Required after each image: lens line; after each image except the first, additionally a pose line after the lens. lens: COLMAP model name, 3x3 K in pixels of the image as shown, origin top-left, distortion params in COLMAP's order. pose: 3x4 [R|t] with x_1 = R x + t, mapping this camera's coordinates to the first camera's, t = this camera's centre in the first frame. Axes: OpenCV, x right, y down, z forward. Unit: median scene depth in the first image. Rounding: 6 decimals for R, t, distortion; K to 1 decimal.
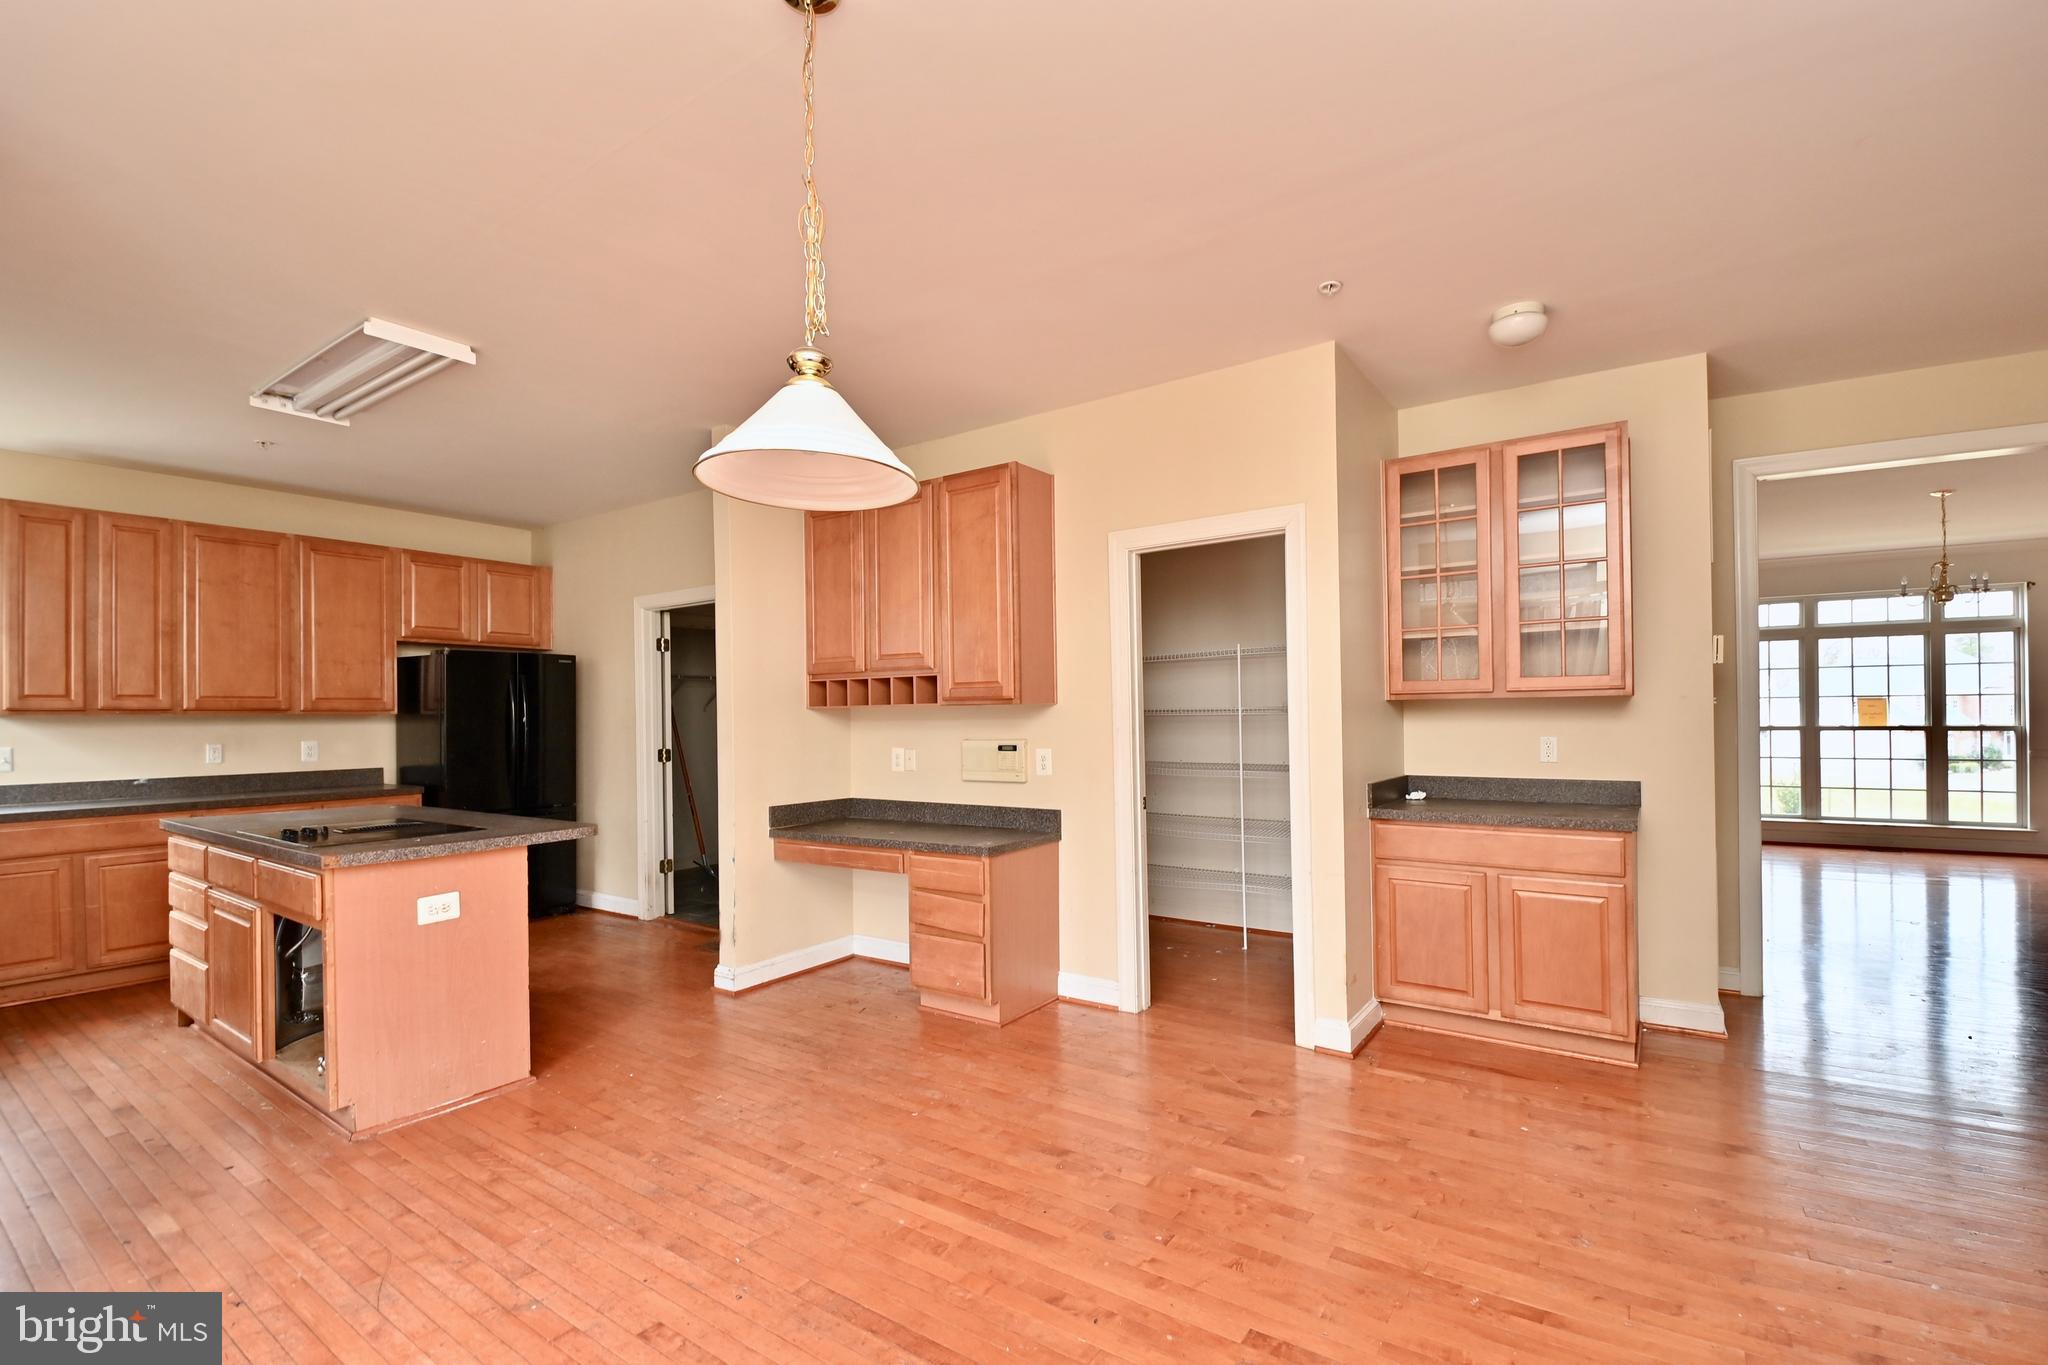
lens RADIAL K [[900.2, 0, 1041.3], [0, 900.2, 712.1], [0, 0, 1]] dist [0.009236, -0.016782]
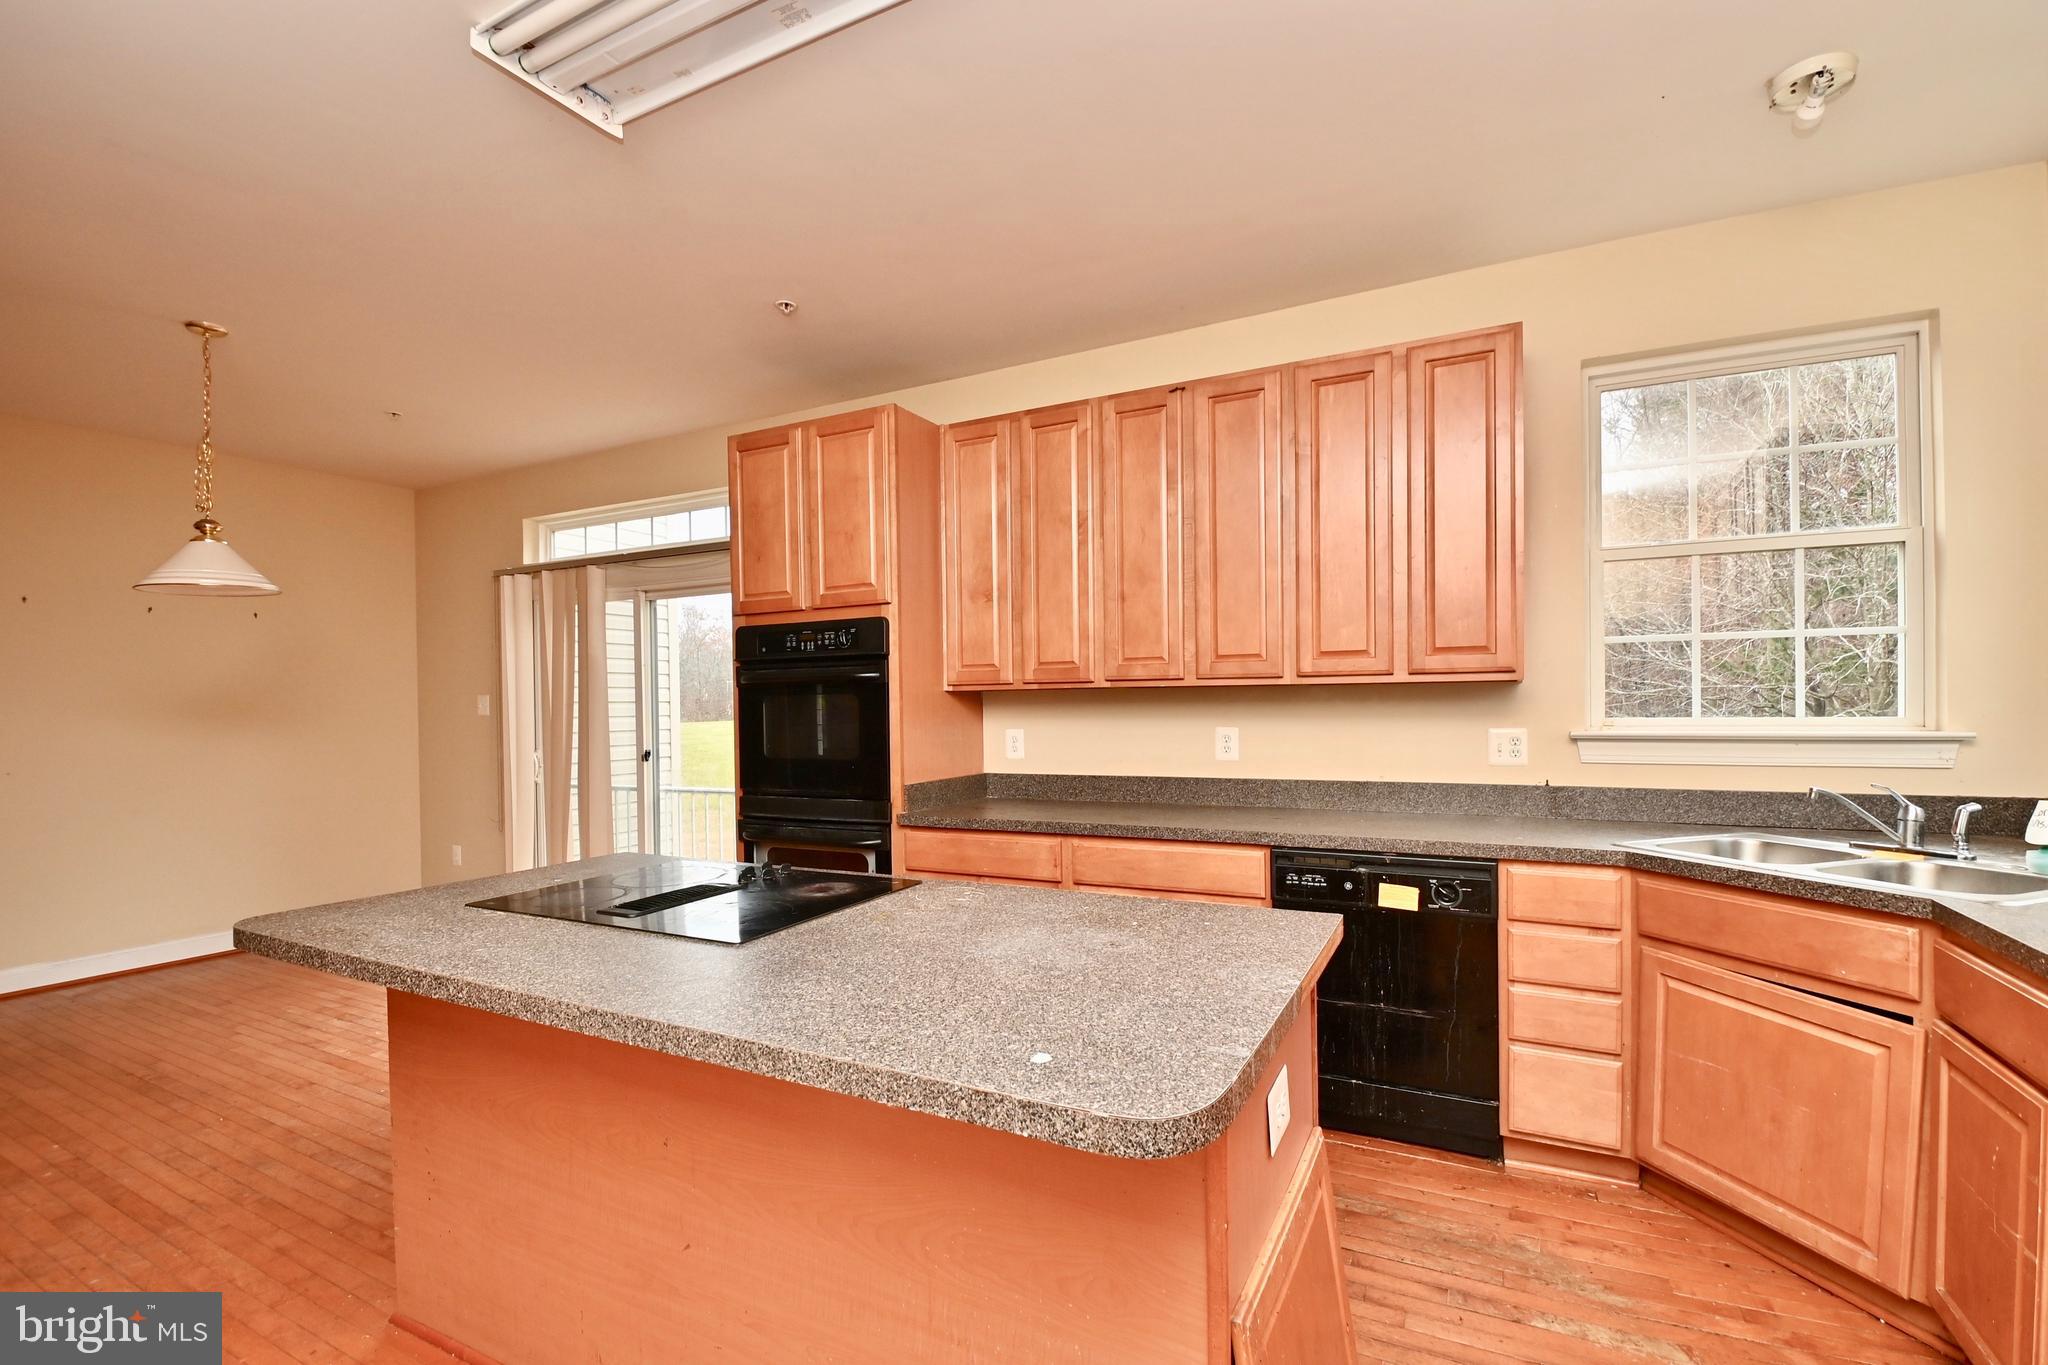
lens RADIAL K [[900.2, 0, 1041.3], [0, 900.2, 712.1], [0, 0, 1]] dist [0.009236, -0.016782]
pose [[-0.991718, 0.025046, -0.125972, -0.611272], [0.024623, 0.999685, 0.004918, 0.013634], [0.126056, 0.001776, -0.992022, 1.083616]]
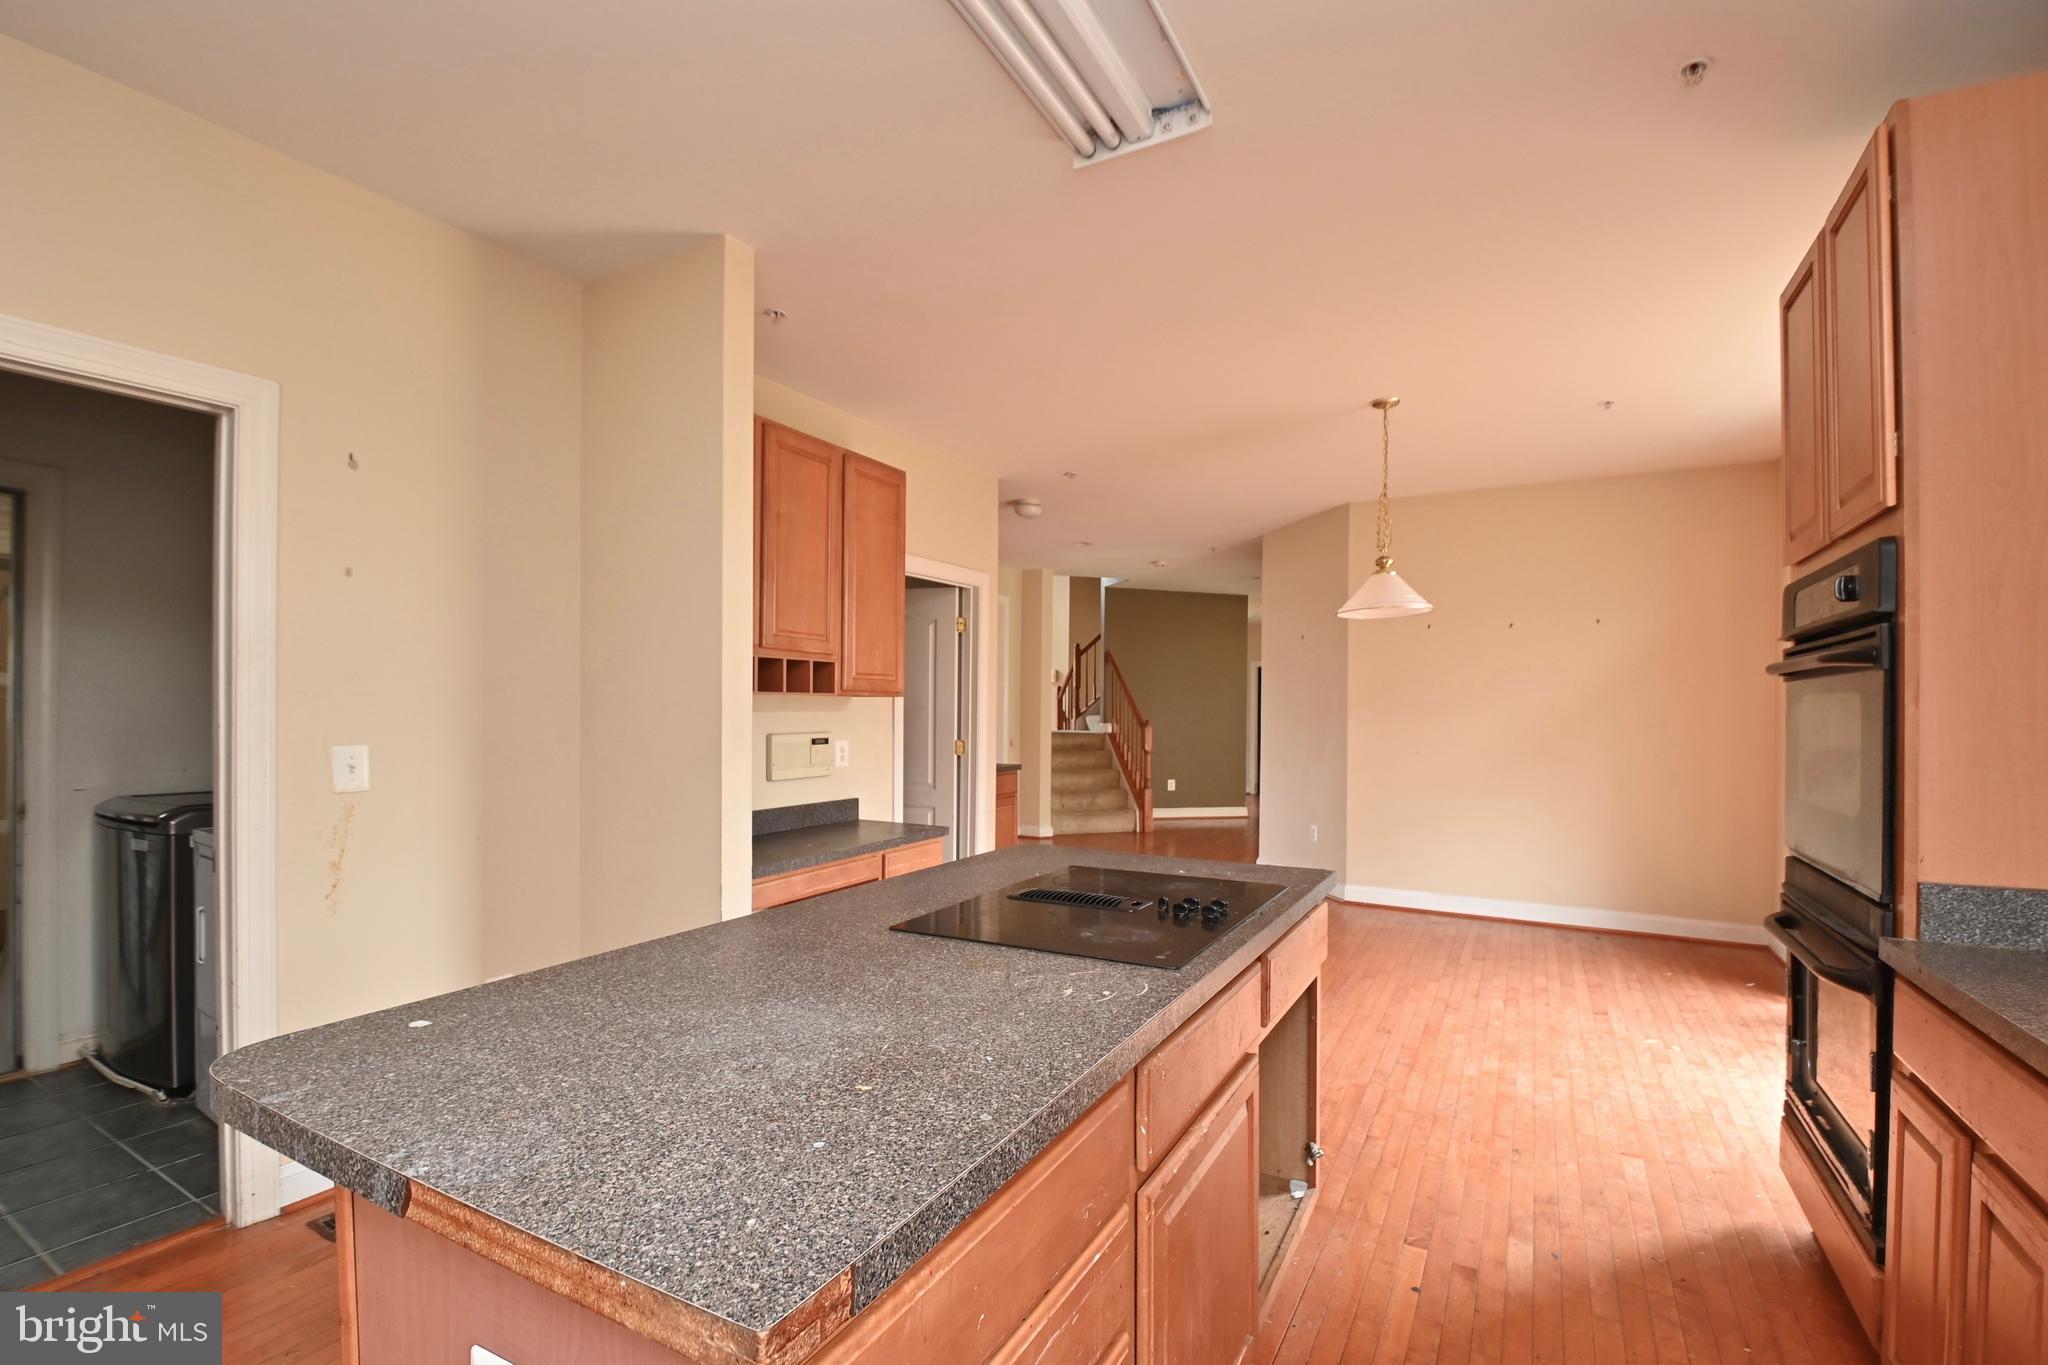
lens RADIAL K [[892.1, 0, 1025.1], [0, 892.1, 709.8], [0, 0, 1]] dist [0.000253, -0.027341]
pose [[-0.087674, 0.013806, 0.996054, -0.873760], [-0.006140, 0.999877, -0.014399, 0.016057], [-0.996130, -0.007378, -0.087579, 0.747202]]
